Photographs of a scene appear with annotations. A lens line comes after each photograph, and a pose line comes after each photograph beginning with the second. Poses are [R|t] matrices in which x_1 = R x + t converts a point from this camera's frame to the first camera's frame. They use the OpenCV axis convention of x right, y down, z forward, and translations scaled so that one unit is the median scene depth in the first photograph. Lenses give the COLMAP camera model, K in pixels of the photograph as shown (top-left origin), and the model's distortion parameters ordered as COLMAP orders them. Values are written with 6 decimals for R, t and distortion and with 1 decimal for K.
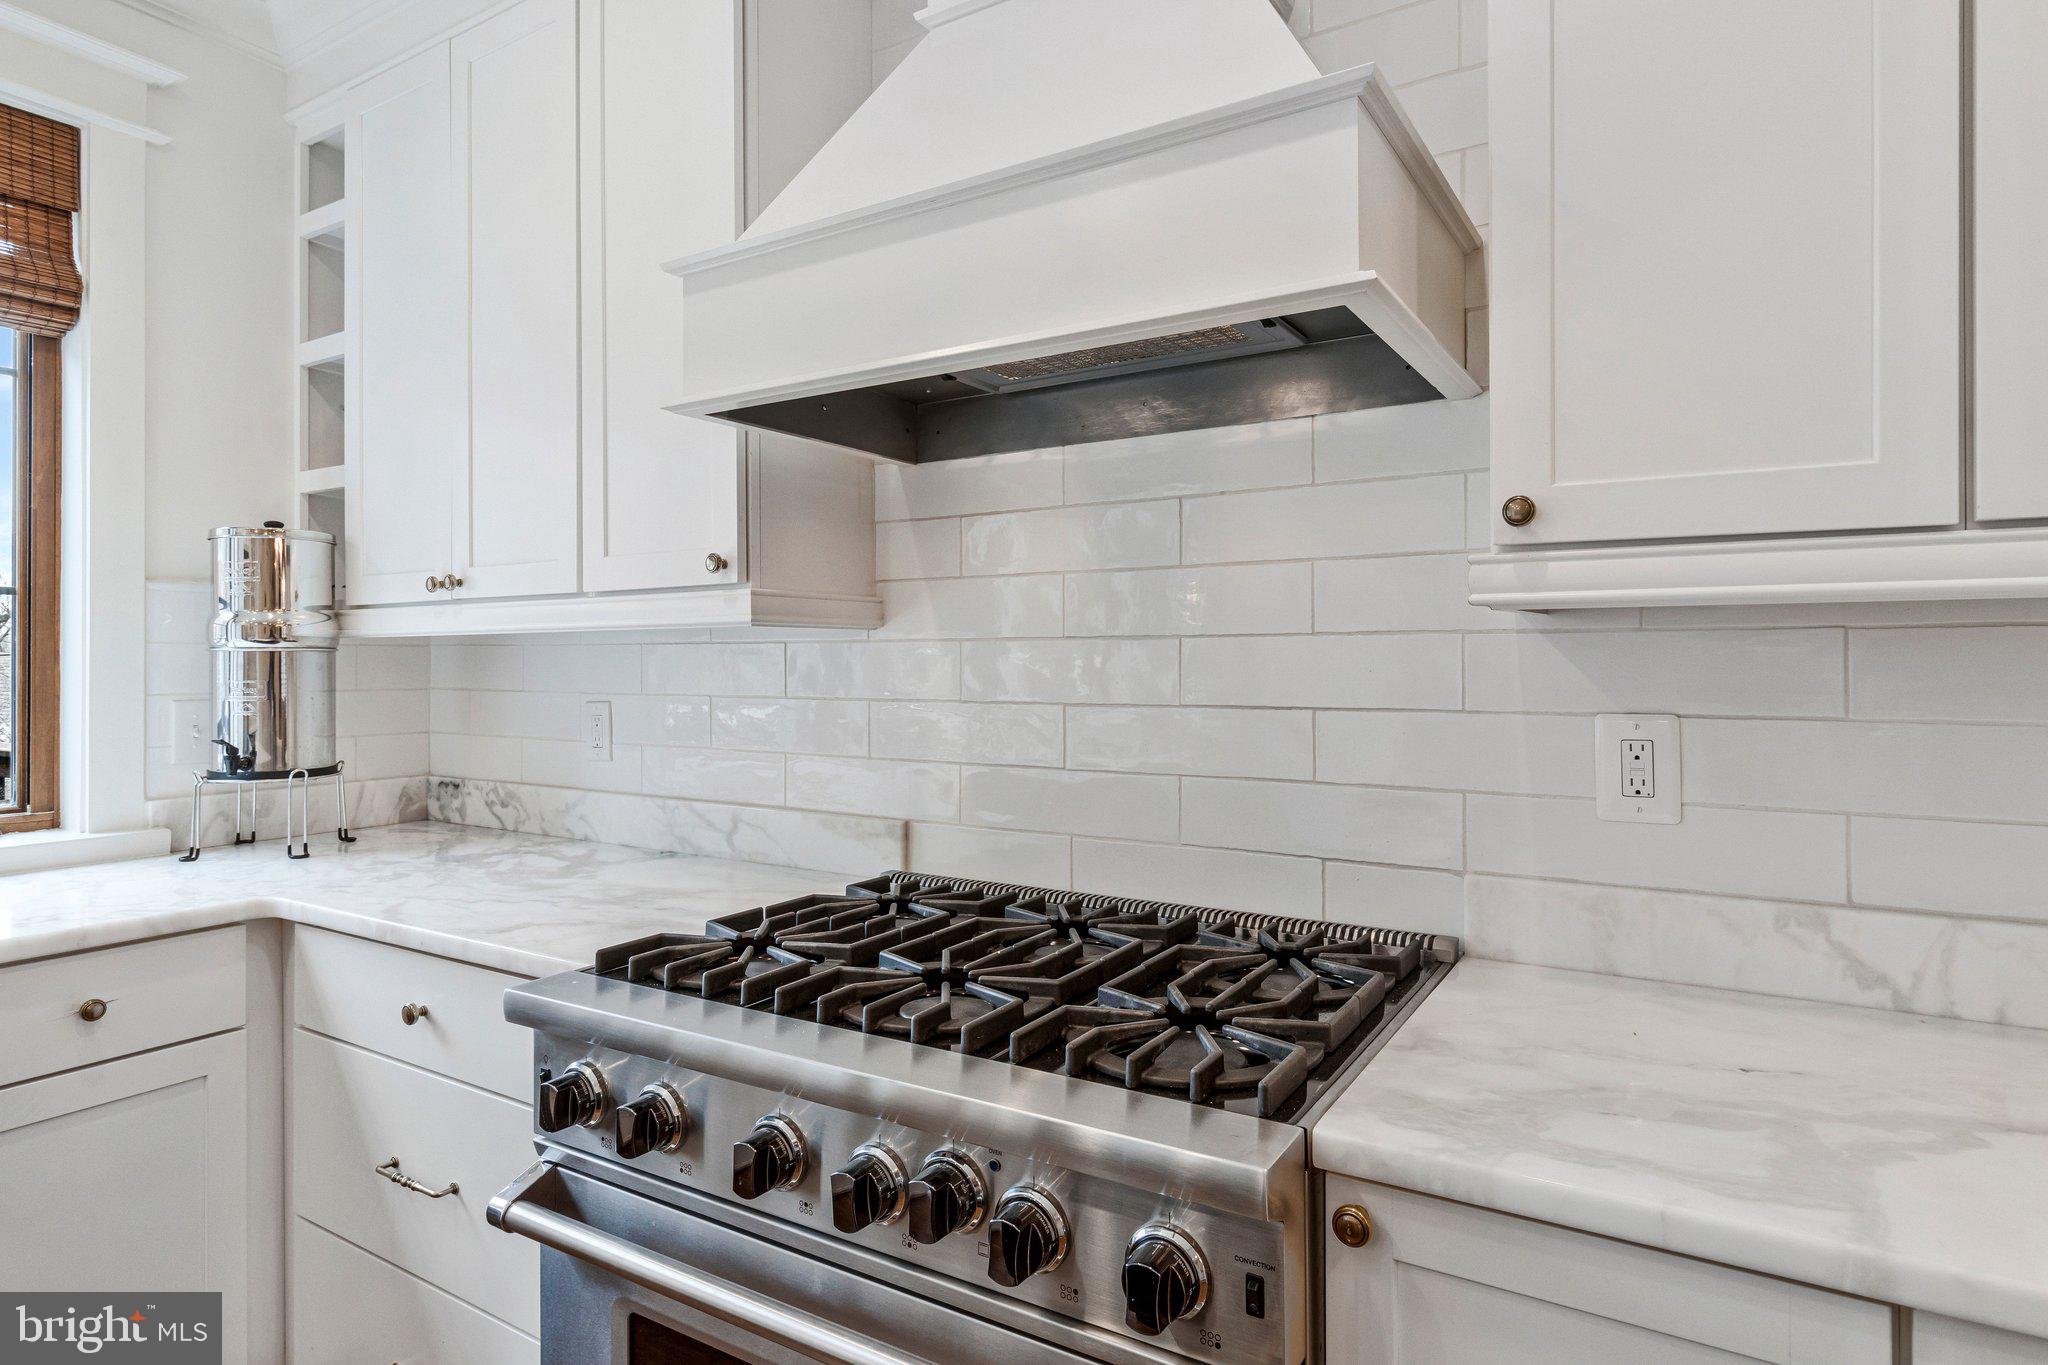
lens RADIAL K [[1151.2, 0, 995.3], [0, 1151.2, 651.1], [0, 0, 1]] dist [0.012640, 0.000256]
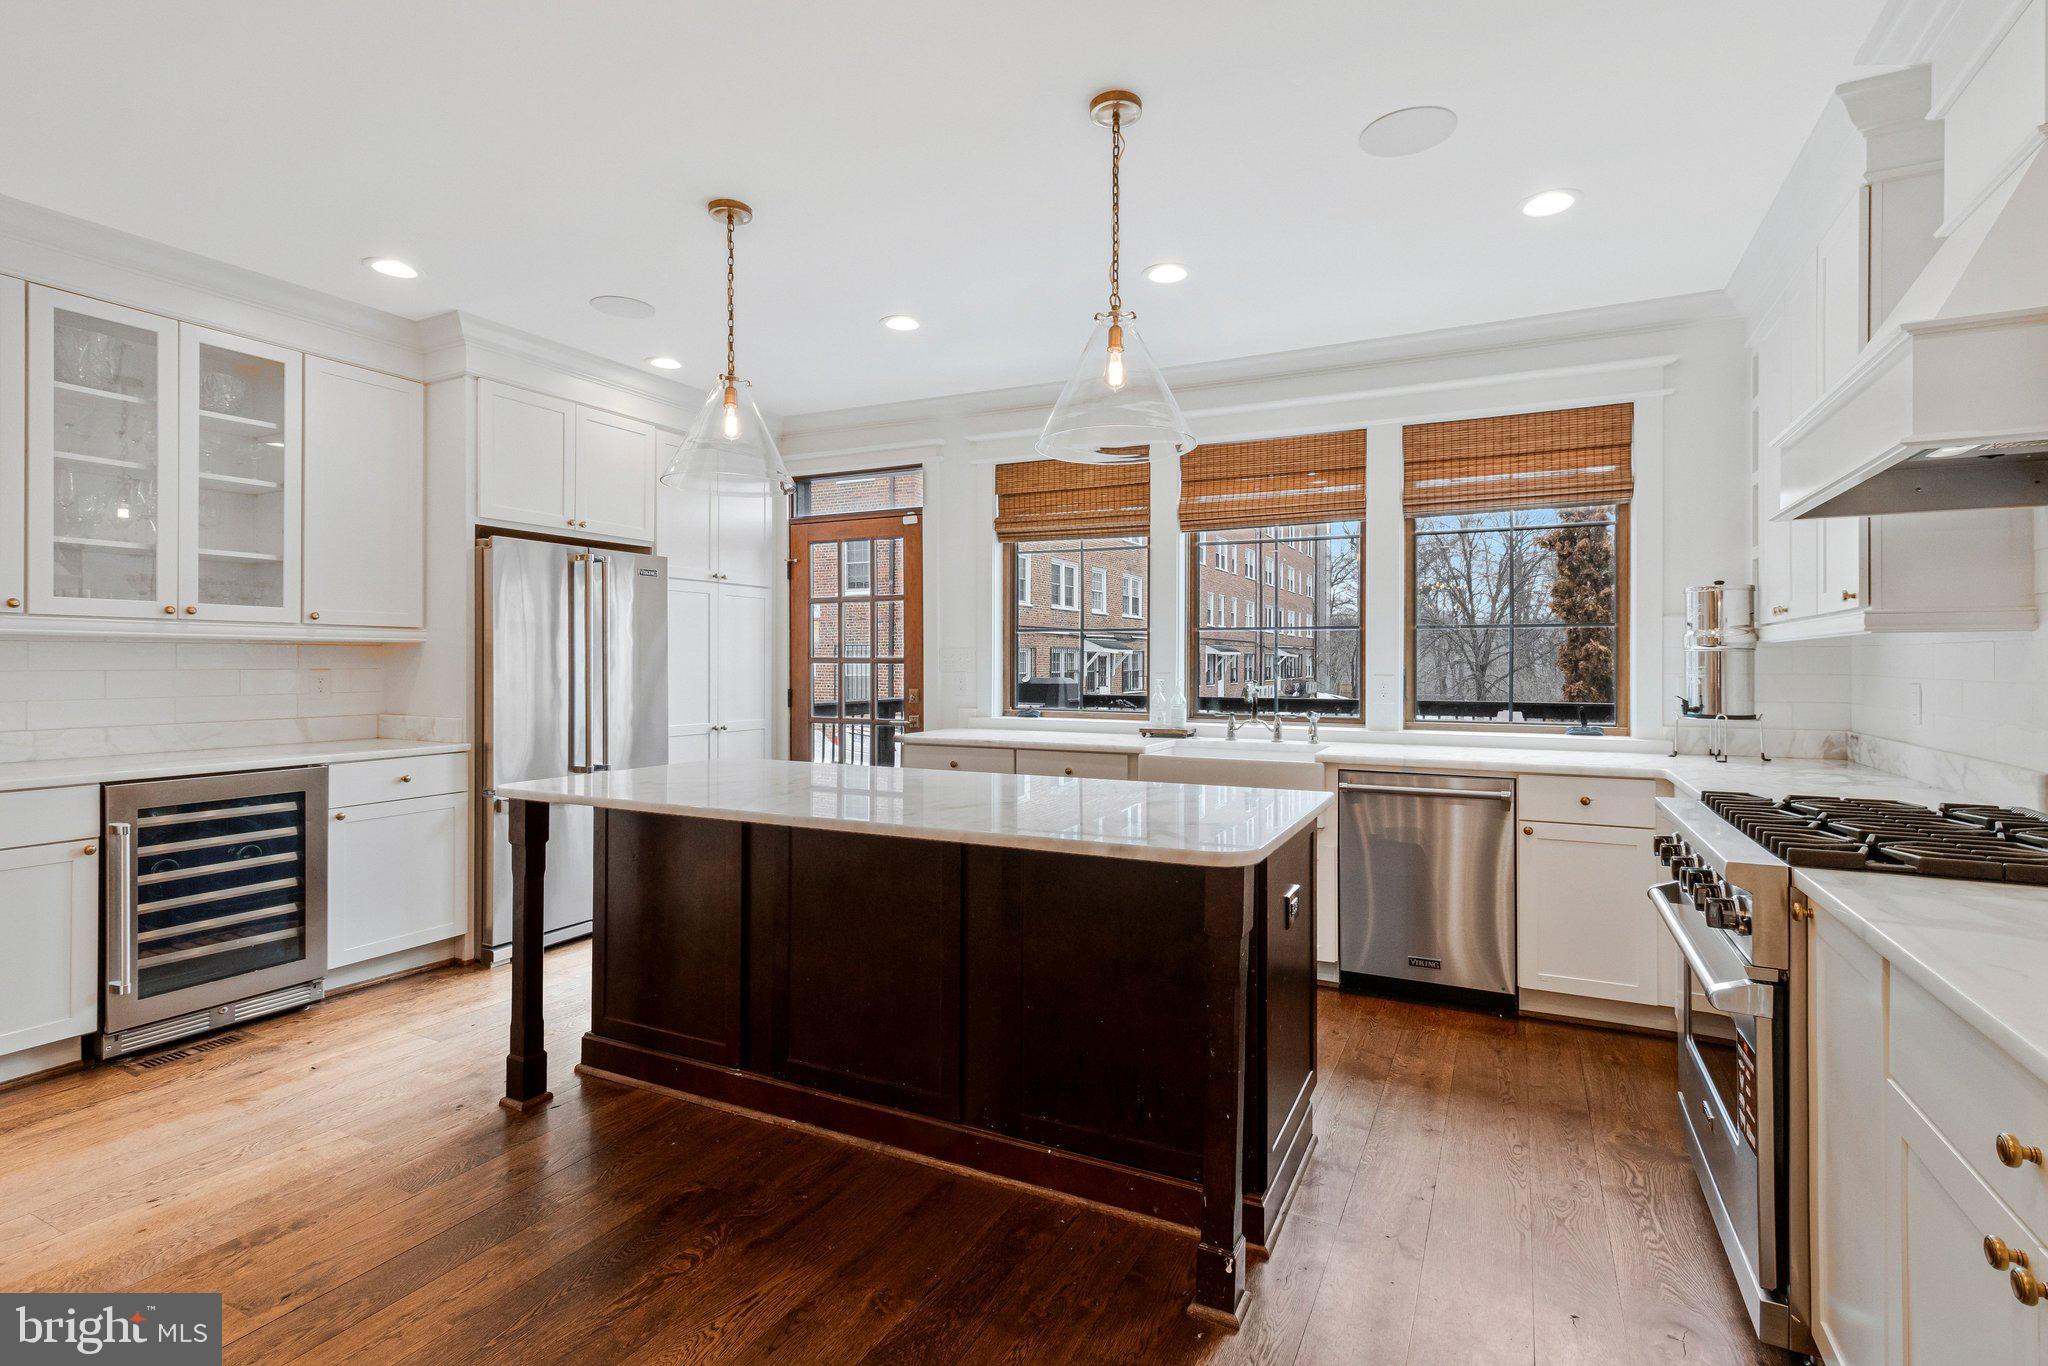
lens RADIAL K [[951.0, 0, 1057.0], [0, 951.0, 648.8], [0, 0, 1]] dist [0.004877, -0.000132]
pose [[0.121334, -0.012359, -0.992535, 0.783645], [0.008315, 0.999900, -0.011435, 0.005165], [0.992577, -0.006865, 0.121425, -0.241138]]
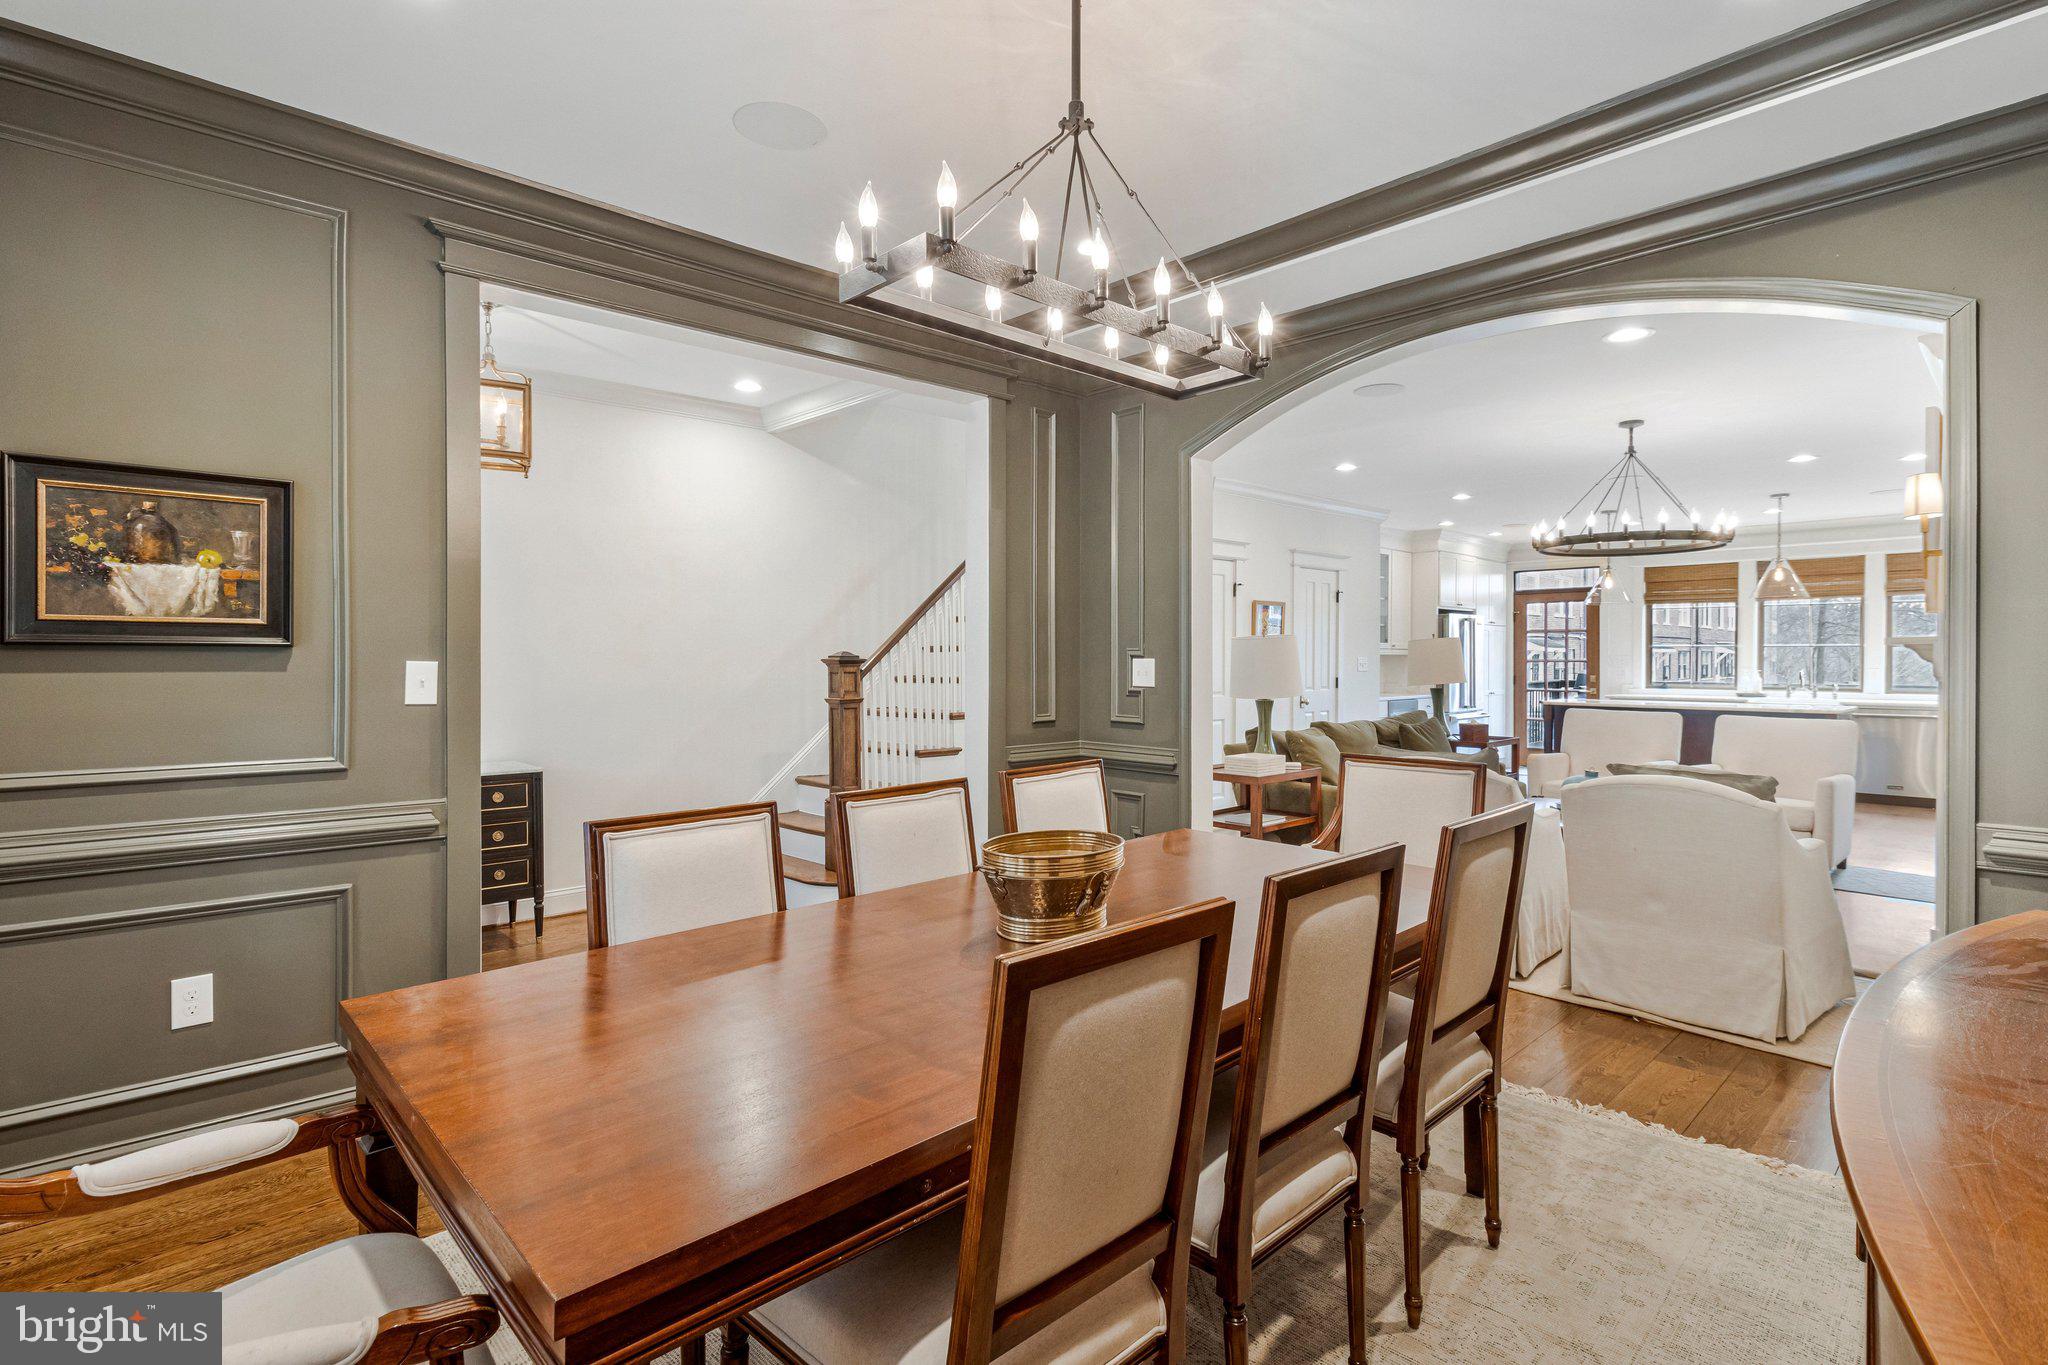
lens RADIAL K [[1012.5, 0, 1038.4], [0, 1012.5, 663.1], [0, 0, 1]] dist [0.005492, 0.002363]
pose [[-0.221350, 0.005637, -0.975178, 4.099040], [0.008967, 0.999953, 0.003745, -0.030878], [0.975153, -0.007915, -0.221390, -1.927798]]
